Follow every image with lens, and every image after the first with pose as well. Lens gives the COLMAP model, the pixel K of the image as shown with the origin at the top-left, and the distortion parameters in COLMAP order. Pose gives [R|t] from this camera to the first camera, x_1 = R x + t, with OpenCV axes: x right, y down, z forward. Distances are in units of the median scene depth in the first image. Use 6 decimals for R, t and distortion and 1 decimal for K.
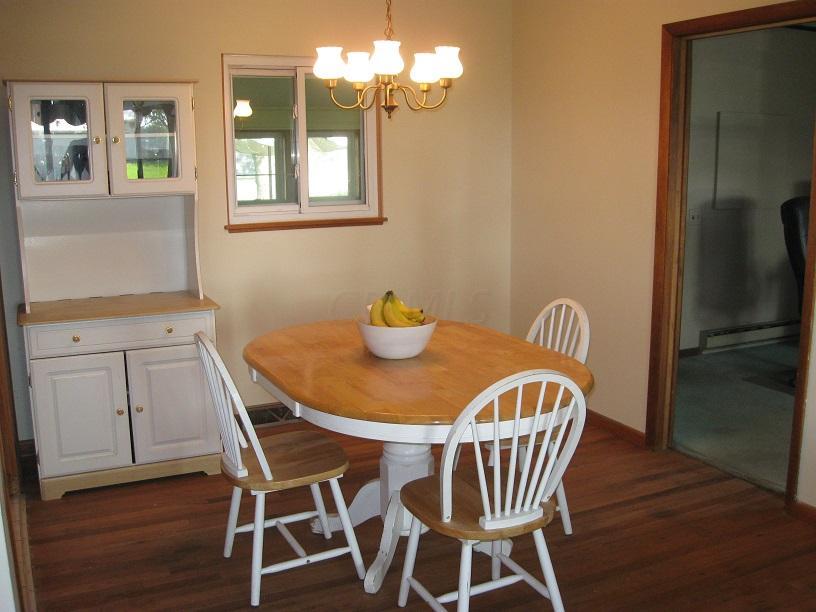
lens RADIAL K [[838.0, 0, 412.0], [0, 838.0, 325.6], [0, 0, 1]] dist [-0.157293, 0.108679]
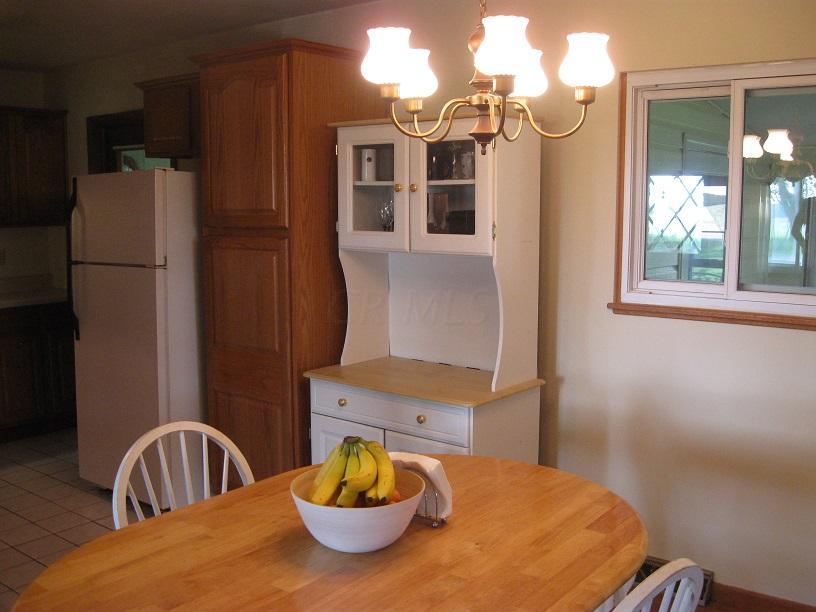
lens RADIAL K [[838.0, 0, 412.0], [0, 838.0, 325.6], [0, 0, 1]] dist [-0.157293, 0.108679]
pose [[0.444992, 0.133913, -0.885466, 0.442940], [-0.181703, 0.981691, 0.057151, -0.137078], [0.876907, 0.135460, 0.461177, 0.622819]]
